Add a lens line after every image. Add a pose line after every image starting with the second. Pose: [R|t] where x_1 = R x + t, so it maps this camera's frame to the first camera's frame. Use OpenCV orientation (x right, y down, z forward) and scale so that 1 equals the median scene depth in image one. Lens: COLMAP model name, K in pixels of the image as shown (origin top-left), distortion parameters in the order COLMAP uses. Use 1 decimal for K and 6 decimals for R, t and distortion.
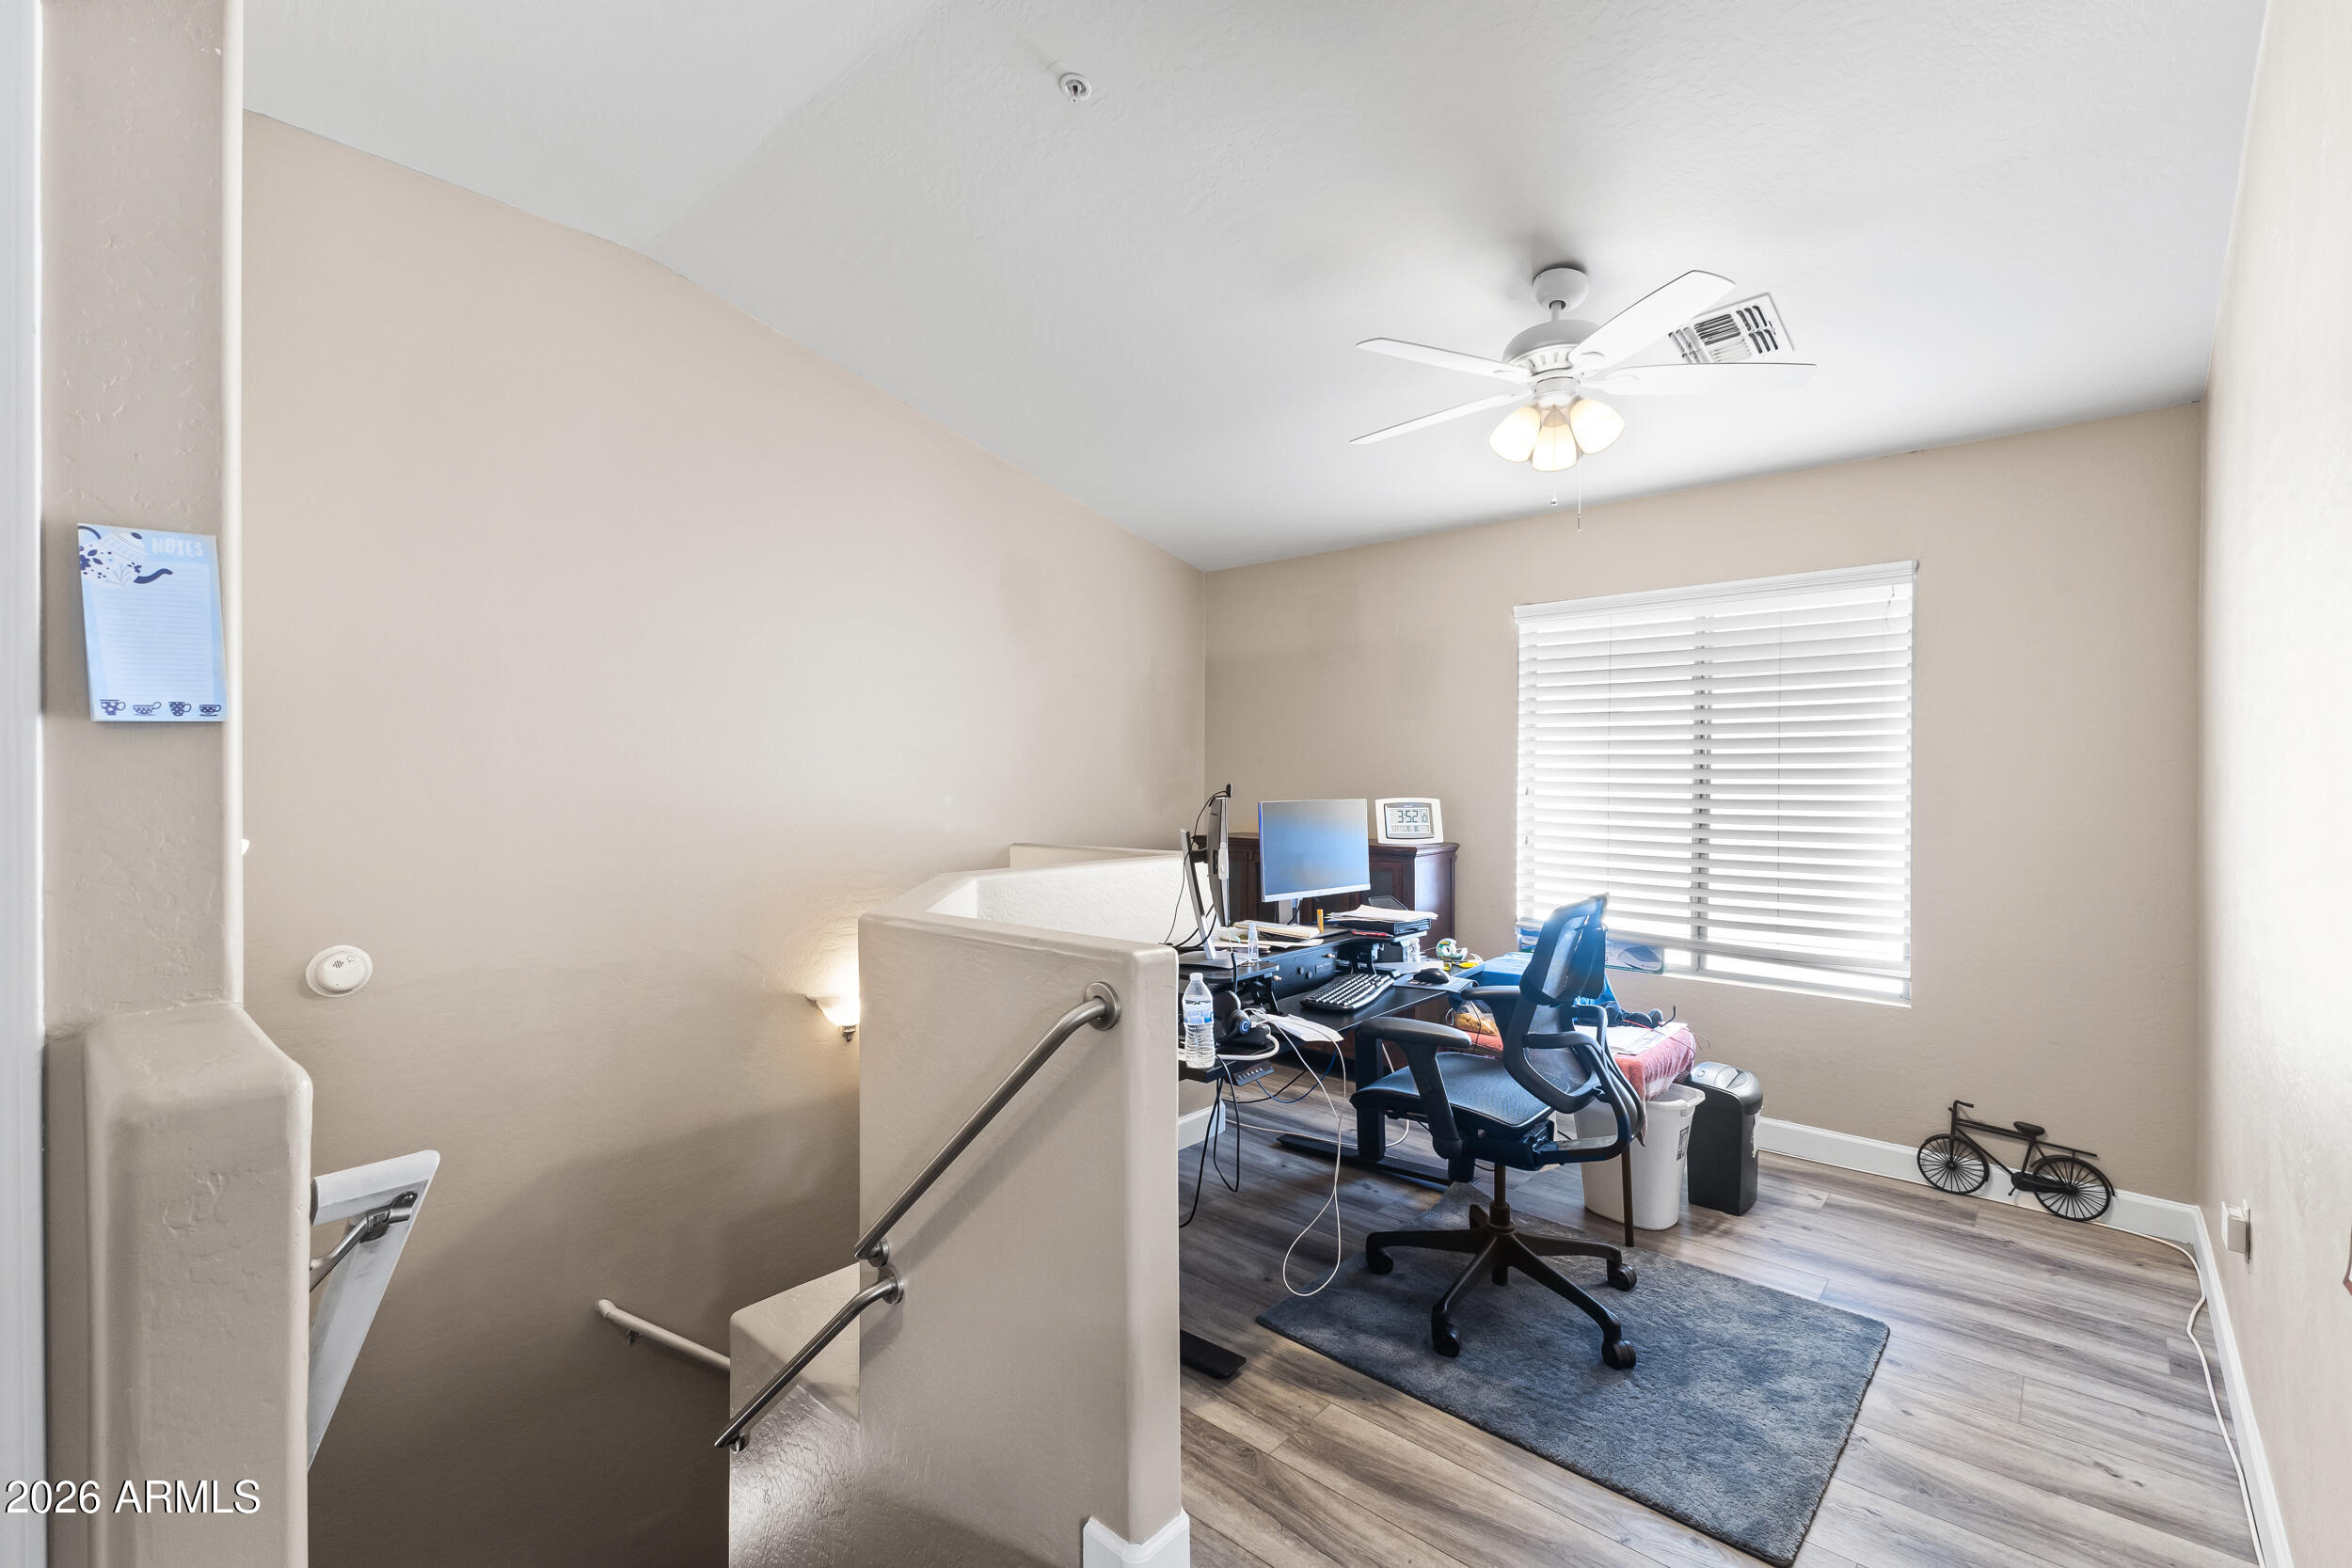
lens RADIAL K [[1014.1, 0, 1175.9], [0, 1014.1, 778.3], [0, 0, 1]] dist [0.006403, -0.004584]
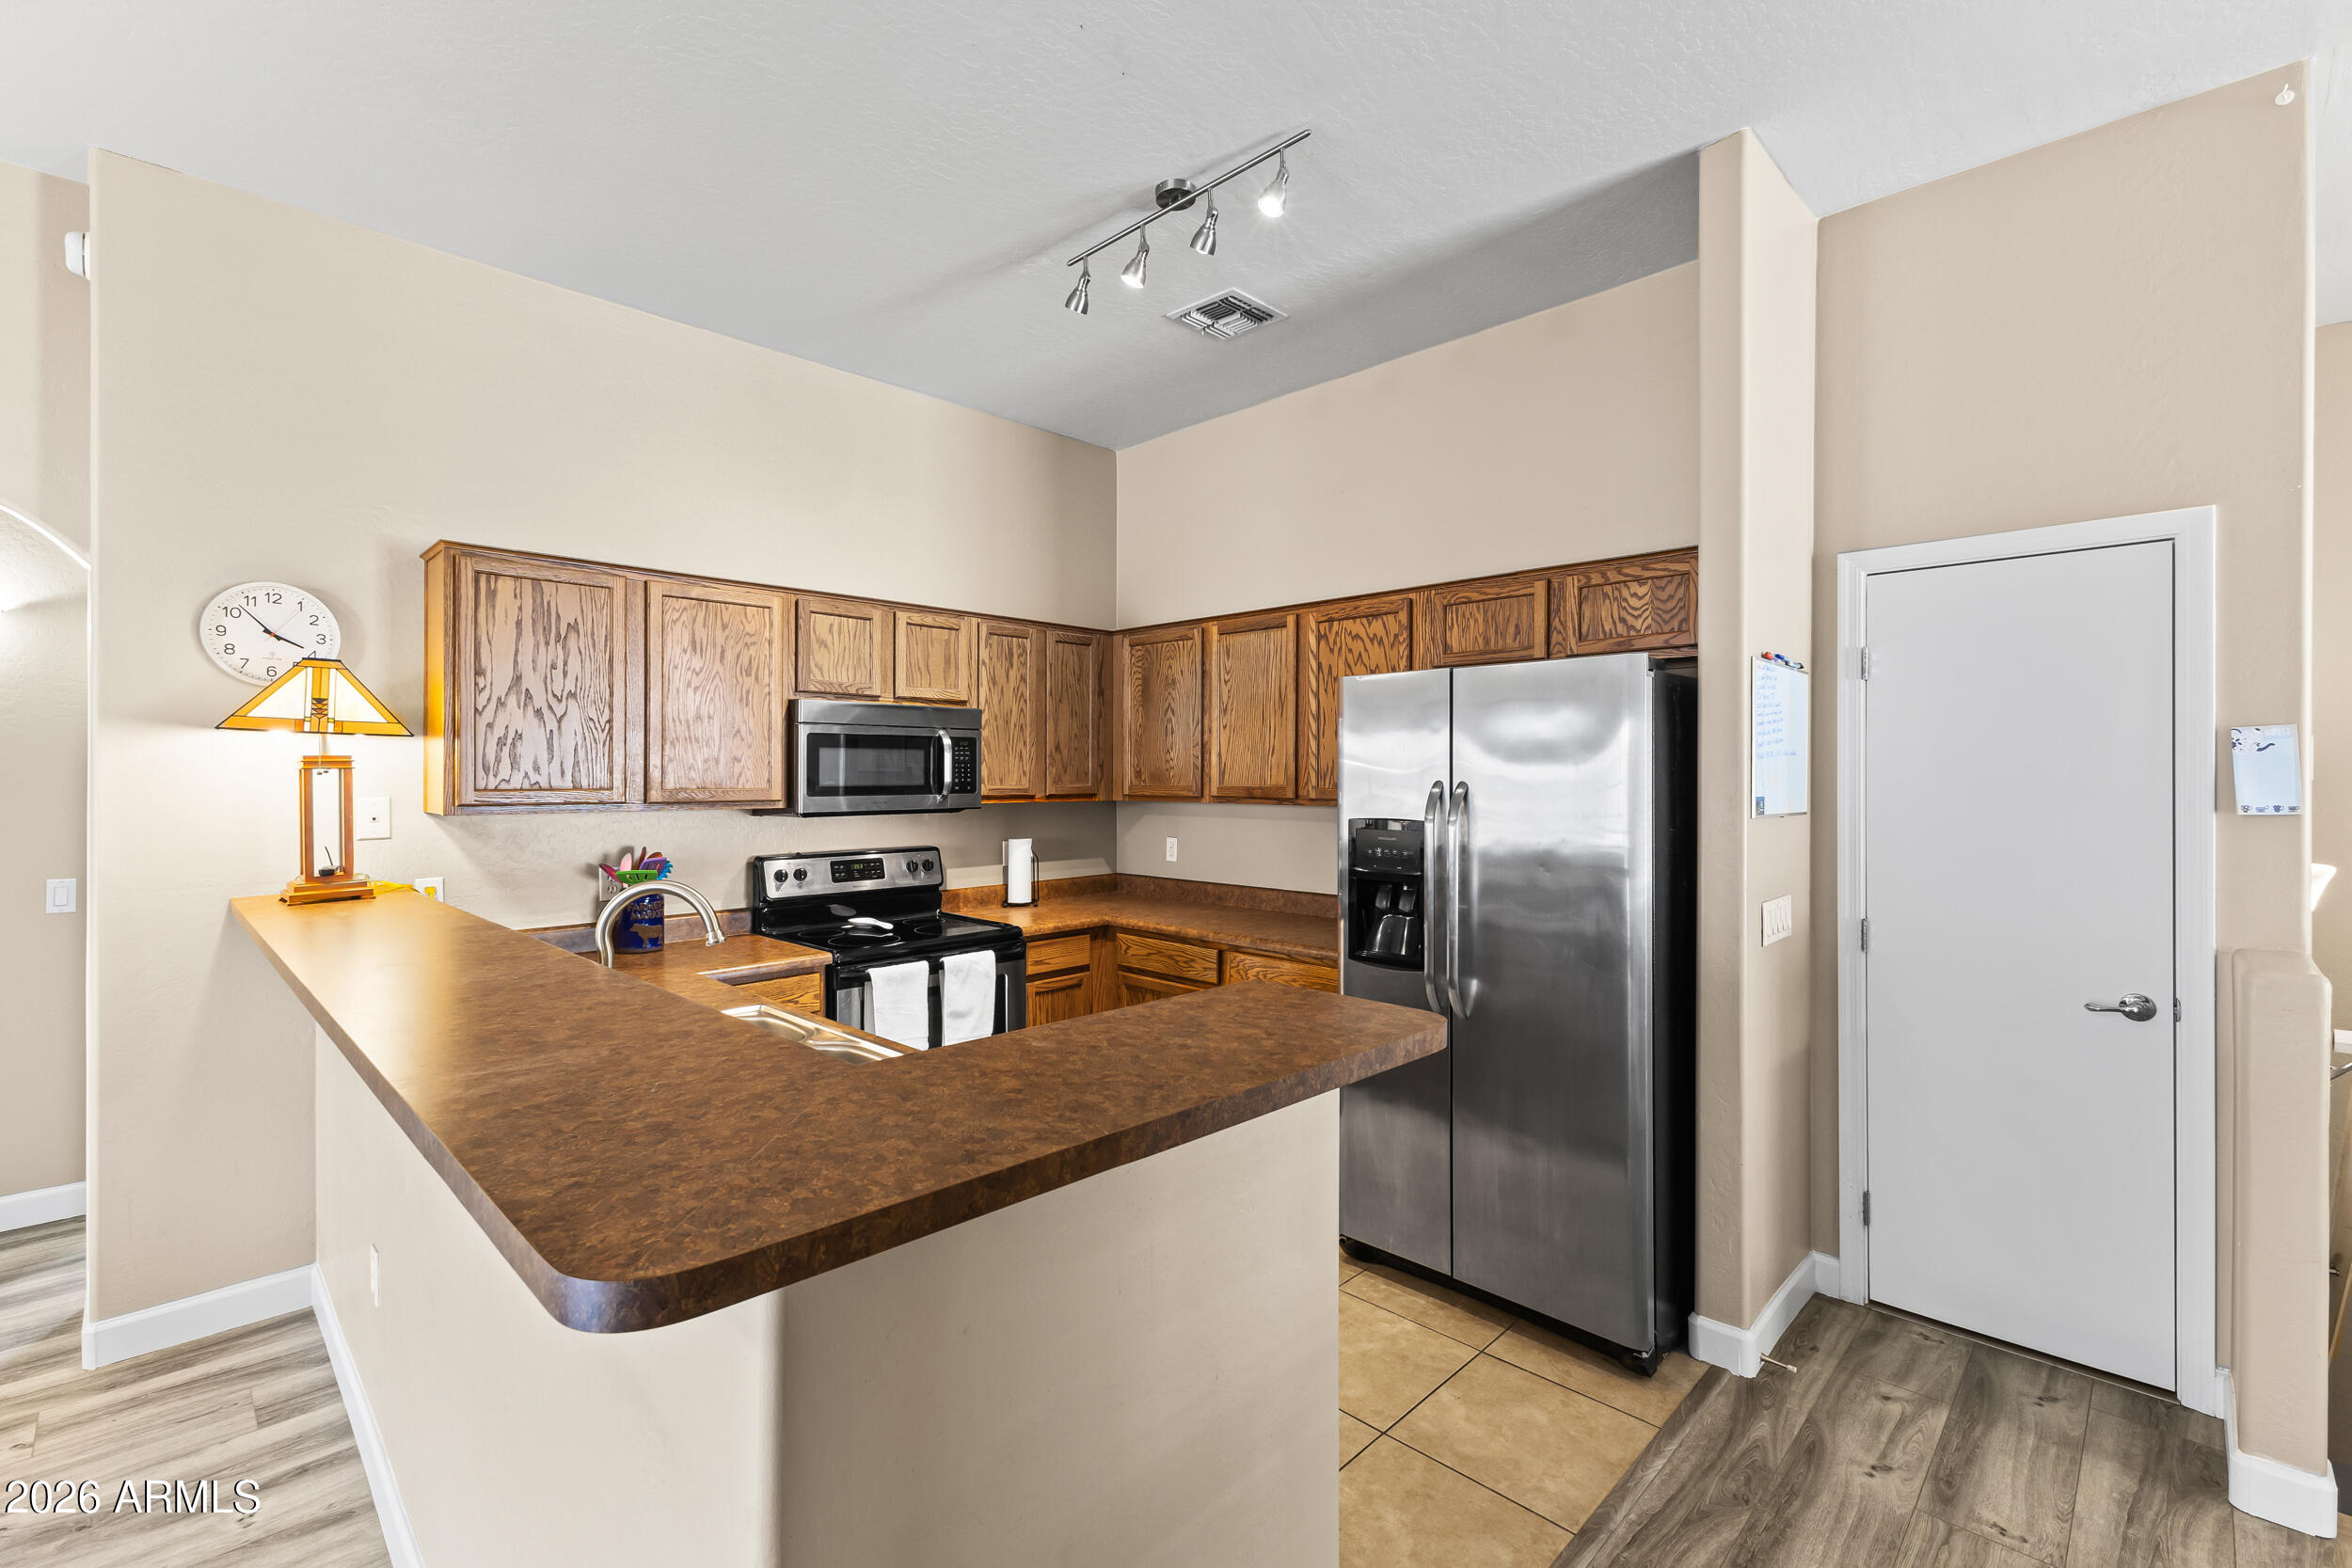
lens RADIAL K [[1014.1, 0, 1175.9], [0, 1014.1, 778.3], [0, 0, 1]] dist [0.006403, -0.004584]
pose [[-0.050319, 0.001967, -0.998731, 1.272668], [-0.007892, 0.999966, 0.002367, -0.122900], [0.998702, 0.008001, -0.050302, -1.210700]]
